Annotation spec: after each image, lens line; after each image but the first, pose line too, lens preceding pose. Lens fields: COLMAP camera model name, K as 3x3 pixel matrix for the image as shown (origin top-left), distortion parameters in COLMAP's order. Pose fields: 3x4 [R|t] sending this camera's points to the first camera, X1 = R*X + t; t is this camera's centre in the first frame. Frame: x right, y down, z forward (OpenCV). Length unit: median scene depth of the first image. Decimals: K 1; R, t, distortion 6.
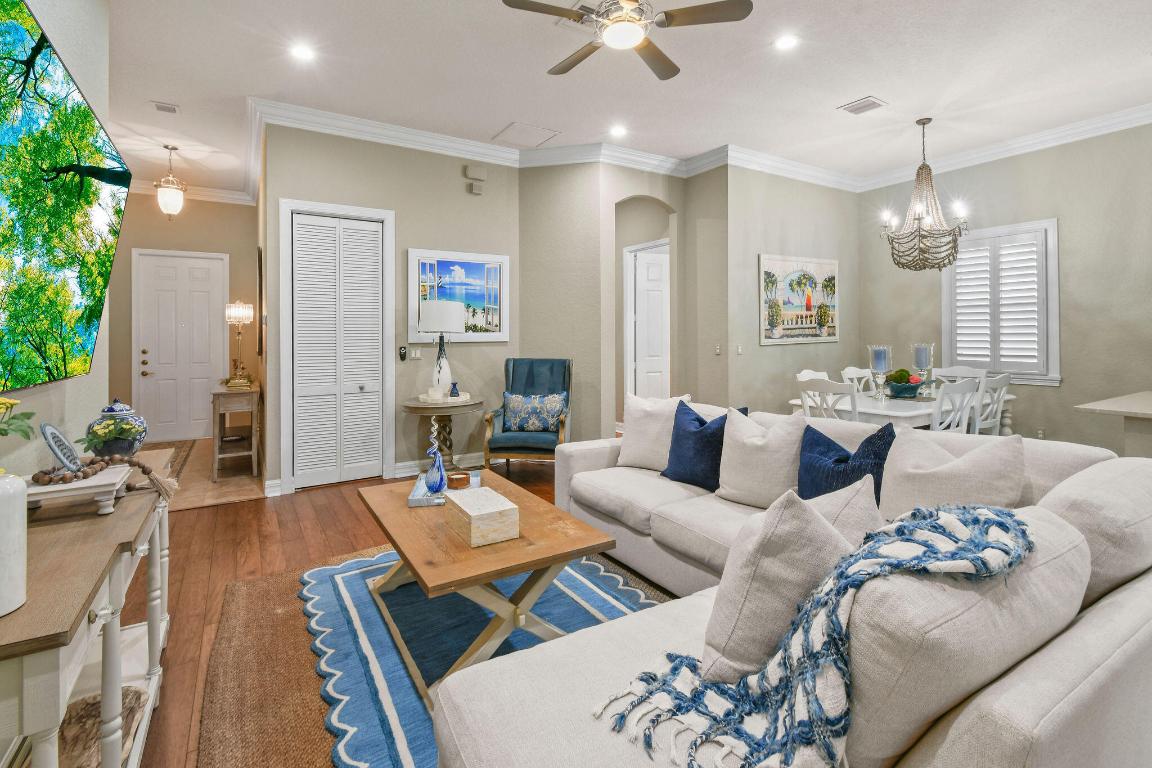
lens RADIAL K [[519.7, 0, 571.2], [0, 519.7, 331.9], [0, 0, 1]] dist [0.001159, -0.001602]
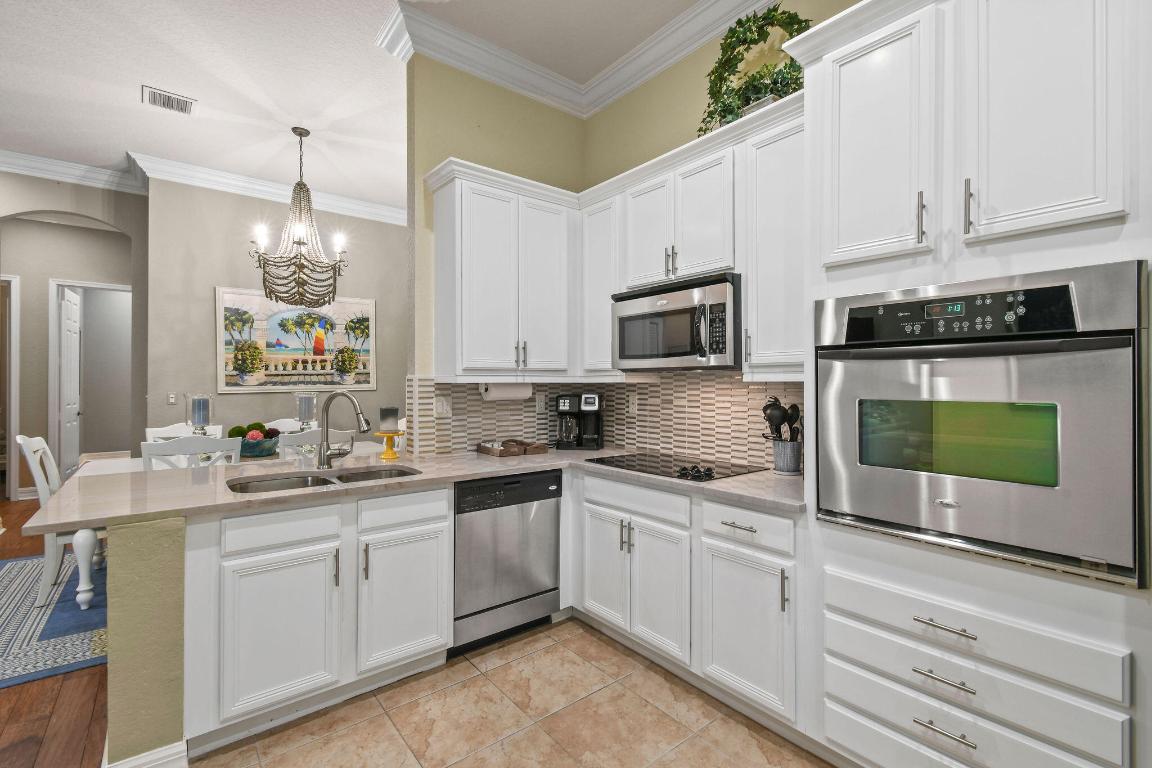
lens RADIAL K [[519.7, 0, 587.2], [0, 519.7, 380.9], [0, 0, 1]] dist [0.001159, -0.001602]
pose [[0.991881, 0.007961, 0.126920, 0.898145], [-0.007286, 0.999957, -0.005776, 0.005713], [-0.126960, 0.004804, 0.991896, 0.077879]]
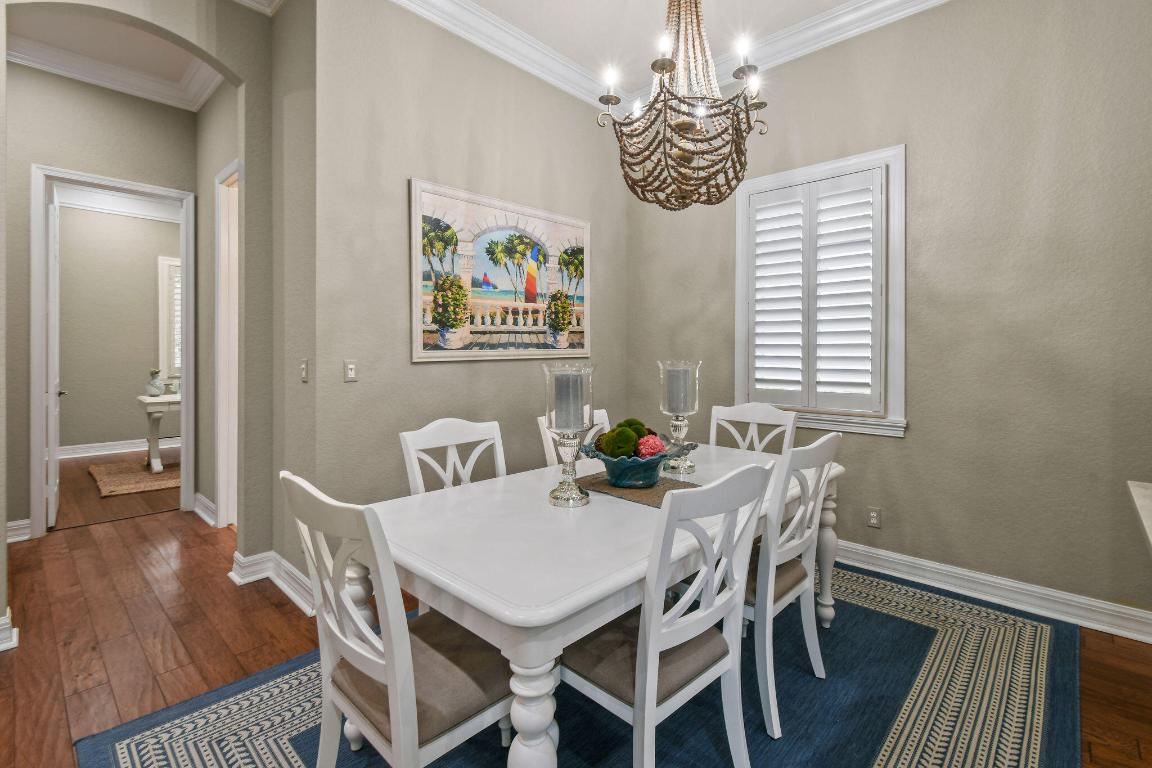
lens RADIAL K [[519.7, 0, 579.2], [0, 519.7, 355.0], [0, 0, 1]] dist [0.001159, -0.001602]
pose [[0.964089, 0.010642, 0.265367, 0.404269], [-0.013511, 0.999868, 0.008989, 0.012564], [-0.265237, -0.012252, 0.964105, 0.497209]]
